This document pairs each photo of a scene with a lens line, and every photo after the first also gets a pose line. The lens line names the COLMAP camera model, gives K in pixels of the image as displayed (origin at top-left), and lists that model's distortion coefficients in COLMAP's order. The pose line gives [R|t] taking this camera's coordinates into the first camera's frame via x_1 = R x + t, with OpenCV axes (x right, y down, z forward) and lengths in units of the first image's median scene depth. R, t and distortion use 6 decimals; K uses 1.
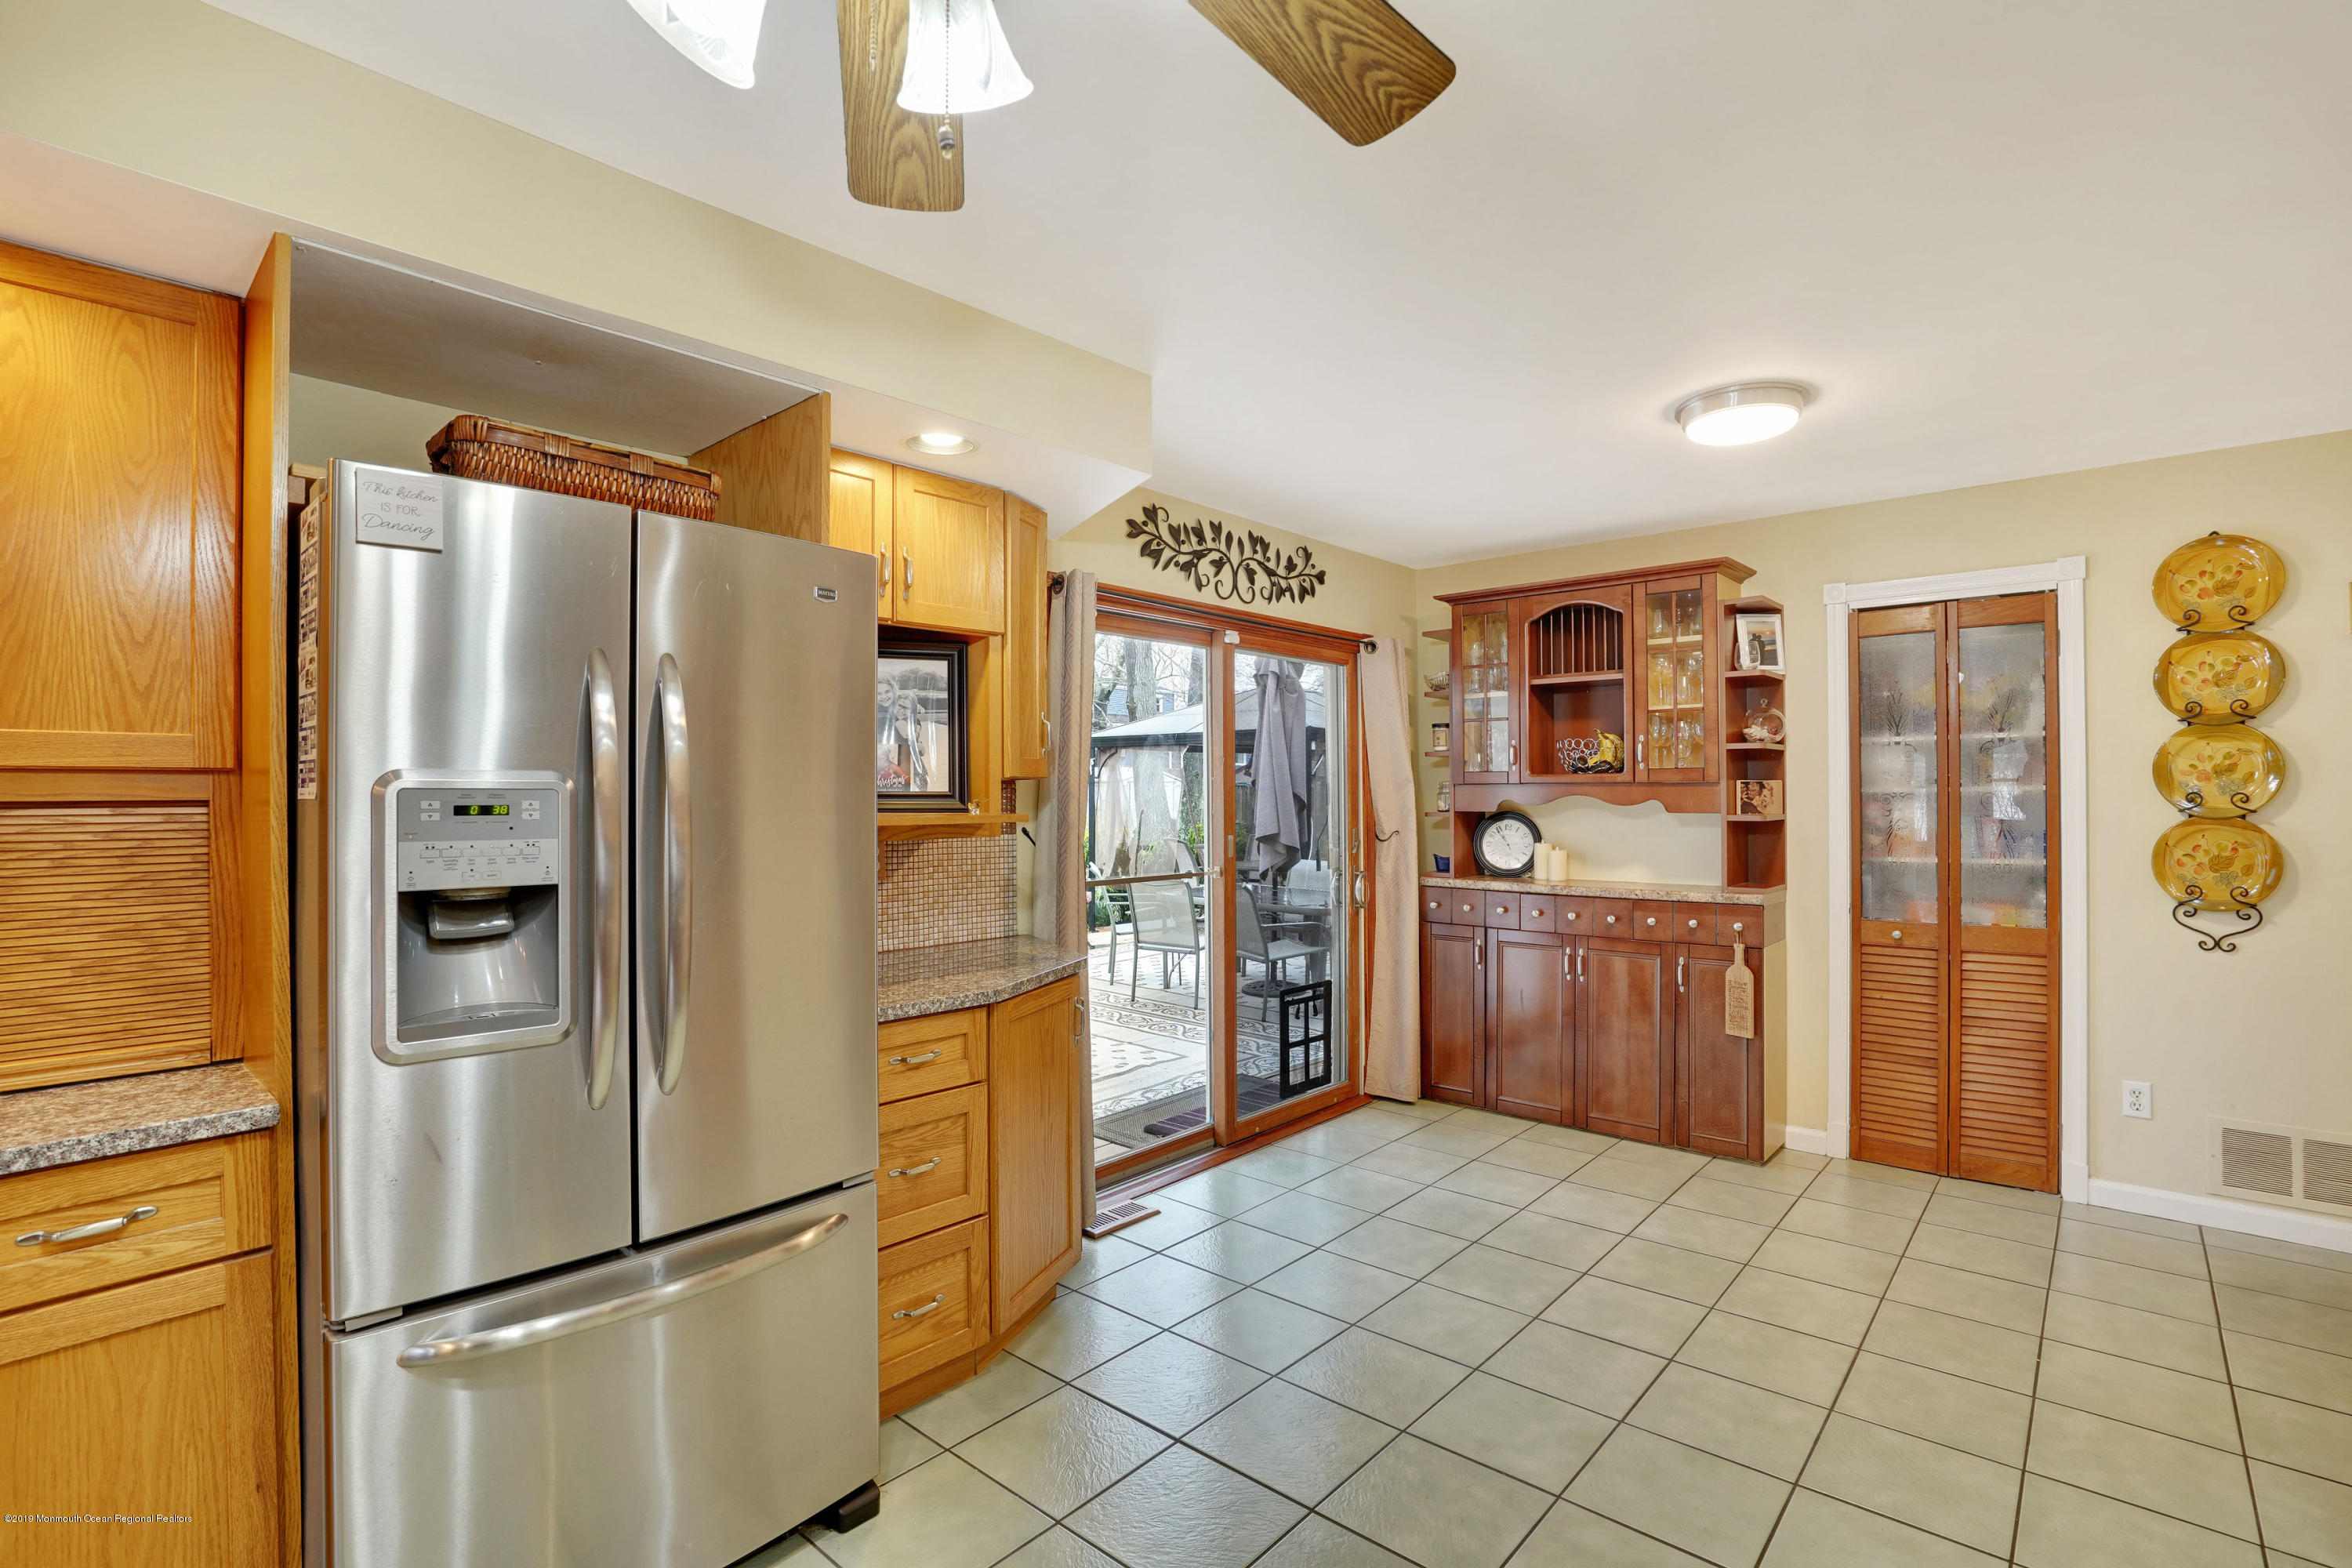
lens RADIAL K [[1098.7, 0, 1216.4], [0, 1098.7, 793.8], [0, 0, 1]] dist [-0.040992, 0.013051]
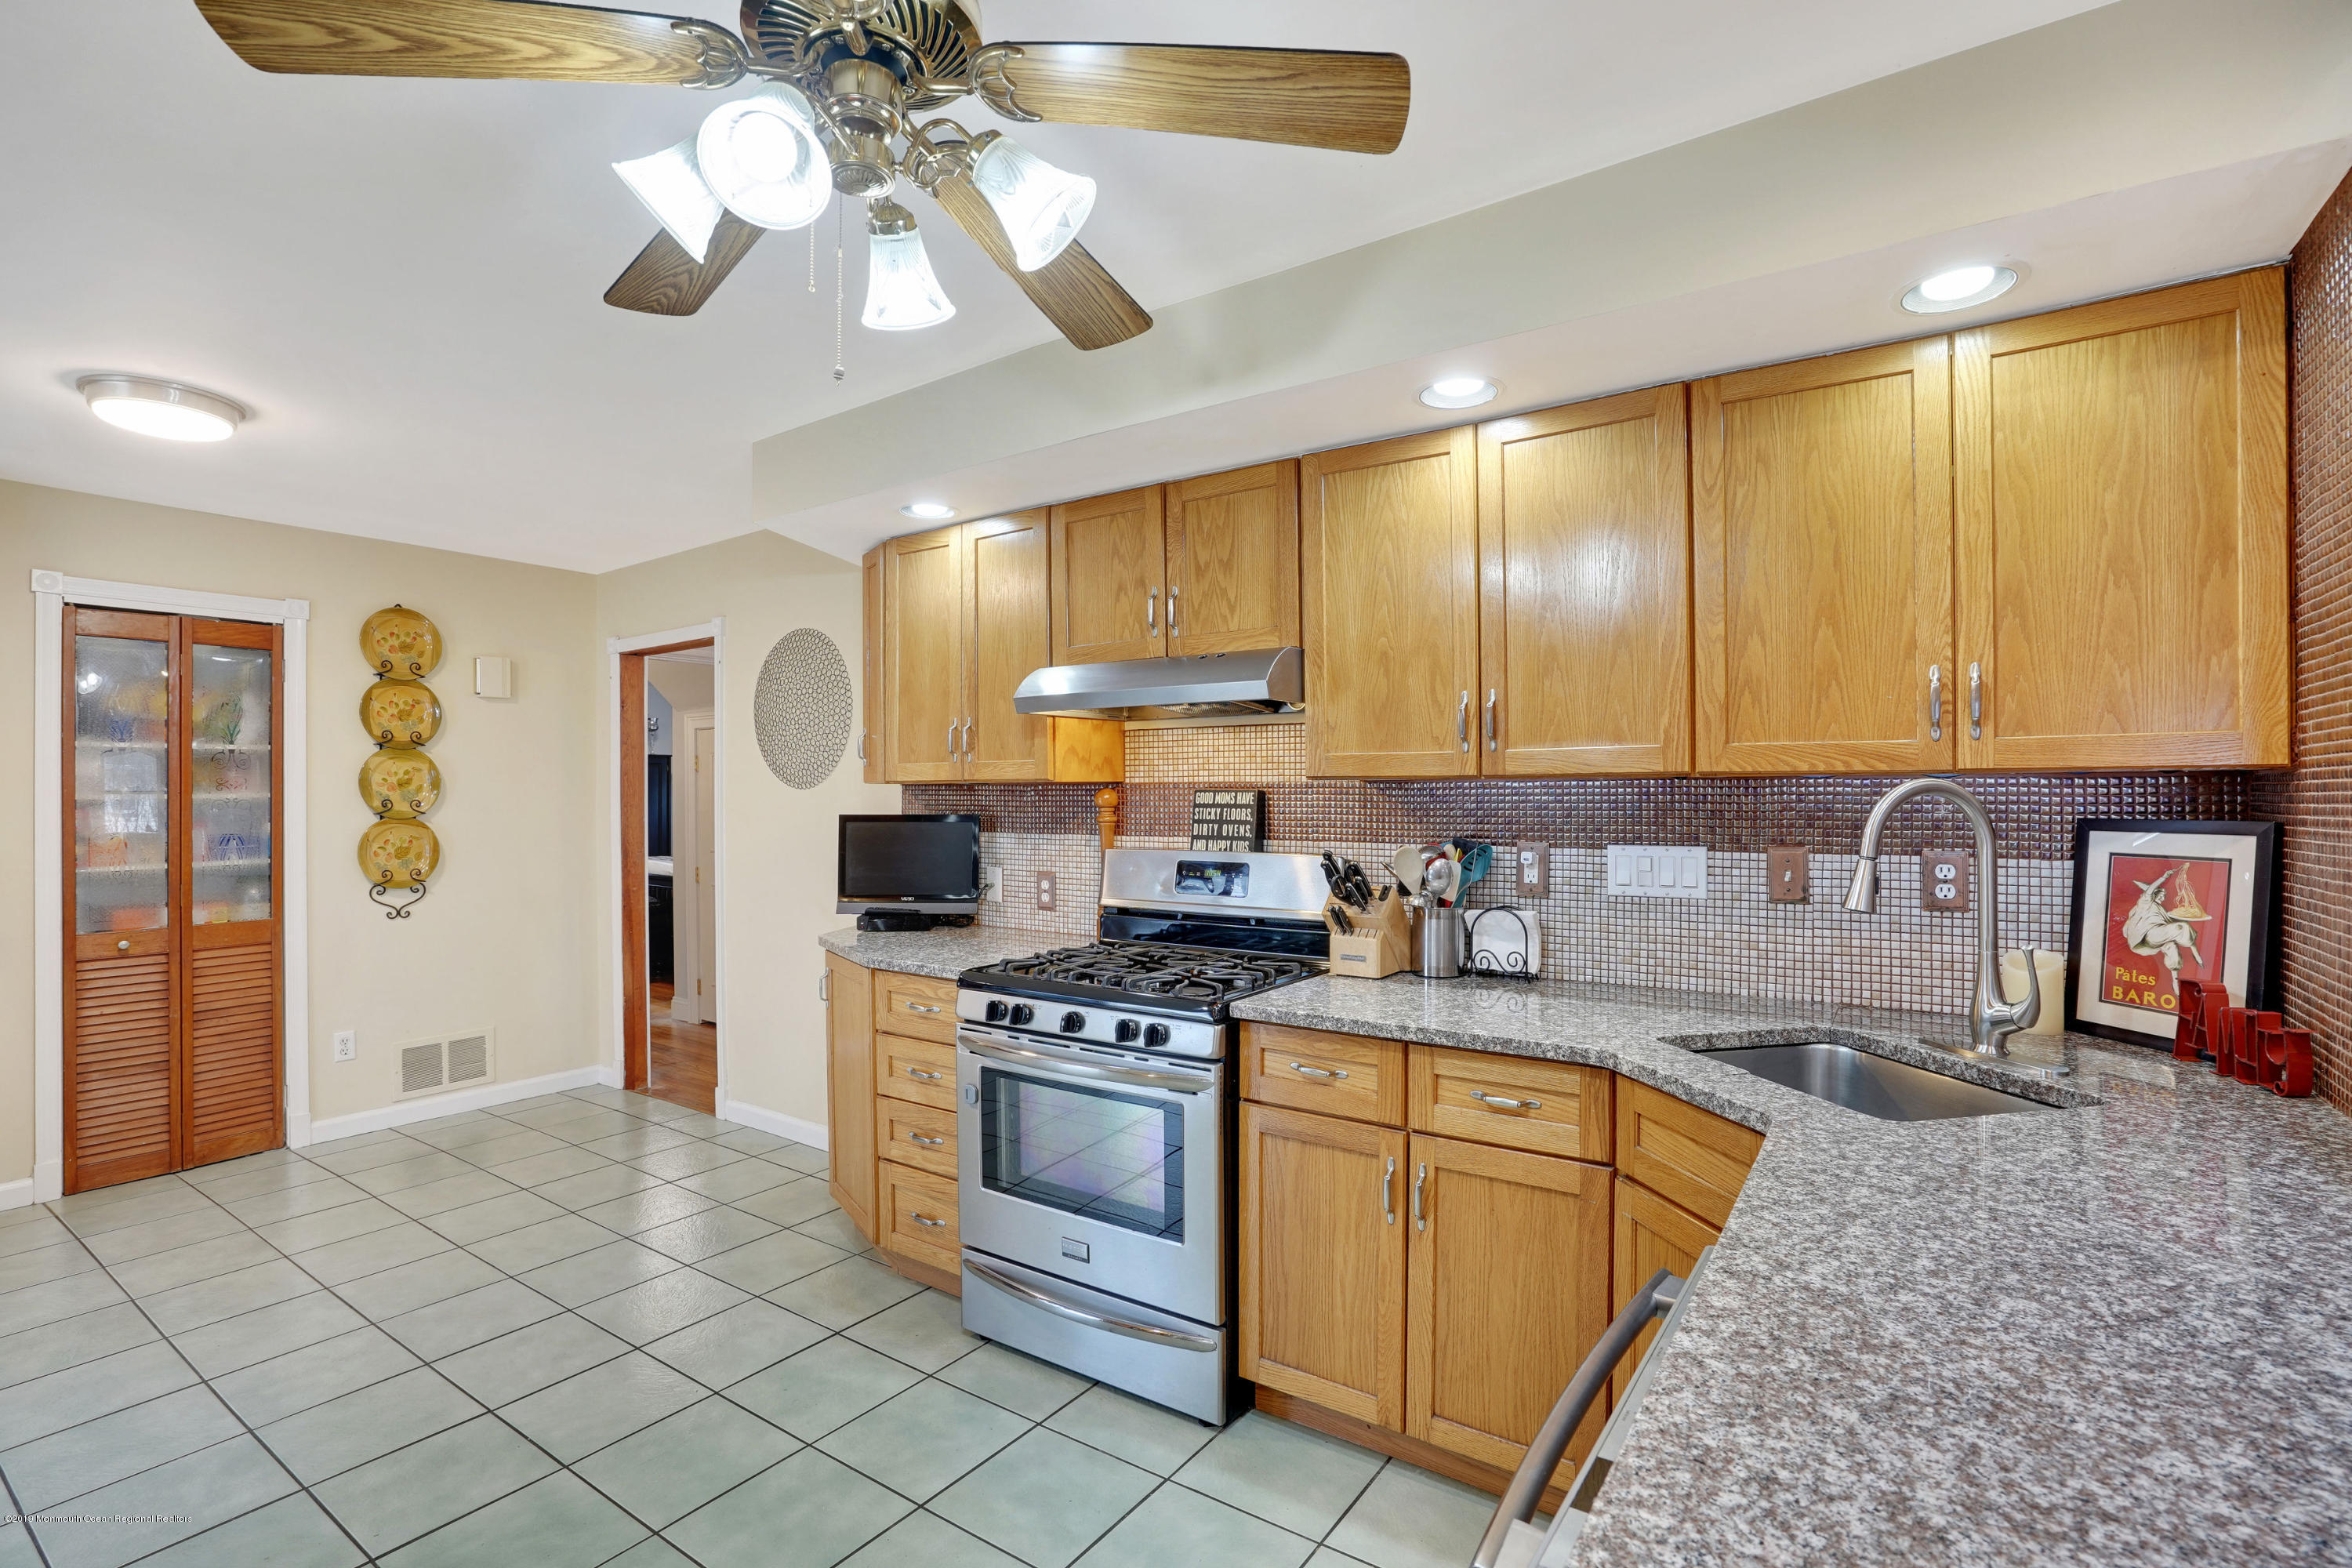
lens RADIAL K [[1098.7, 0, 1160.2], [0, 1098.7, 795.3], [0, 0, 1]] dist [-0.040992, 0.013051]
pose [[-0.099637, 0.002533, 0.995021, -0.491897], [0.003435, 0.999992, -0.002202, -0.000128], [-0.995018, 0.003198, -0.099645, 0.184920]]
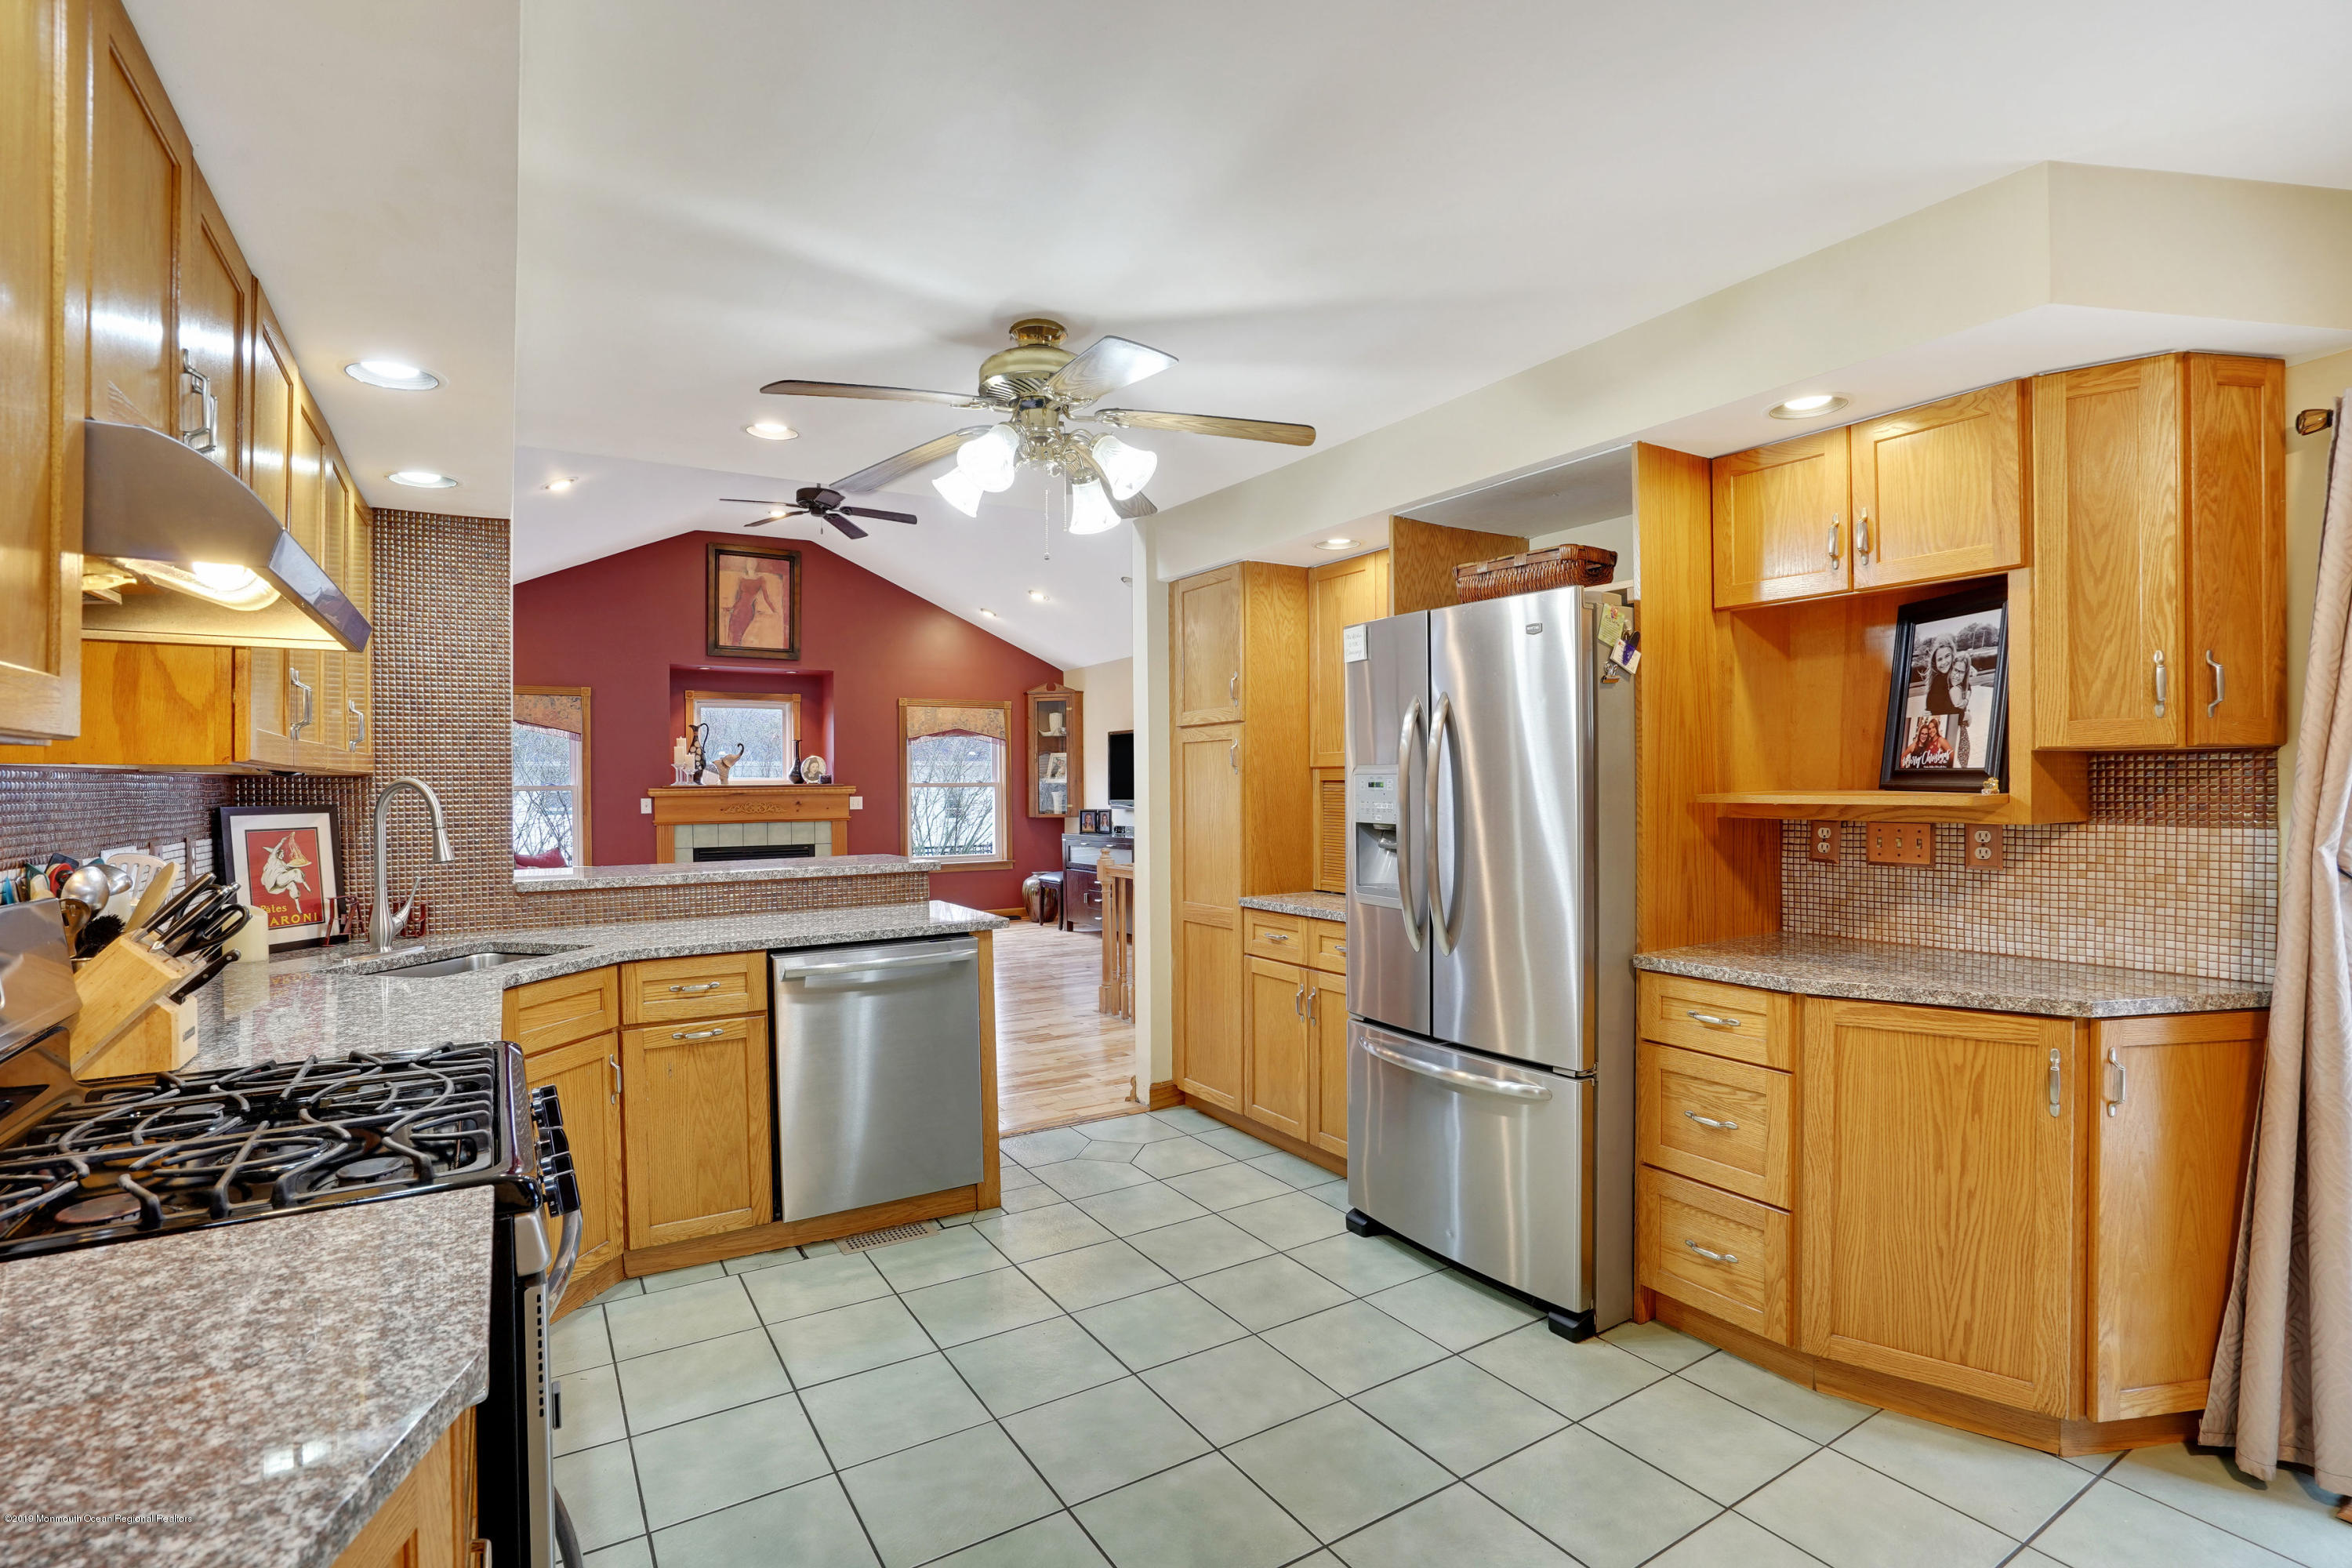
lens RADIAL K [[1098.7, 0, 1140.8], [0, 1098.7, 791.7], [0, 0, 1]] dist [-0.040992, 0.013051]
pose [[-0.313806, 0.014634, -0.949374, 0.647456], [0.011568, 0.999866, 0.011588, -0.000738], [0.949417, -0.007346, -0.313933, 0.566877]]
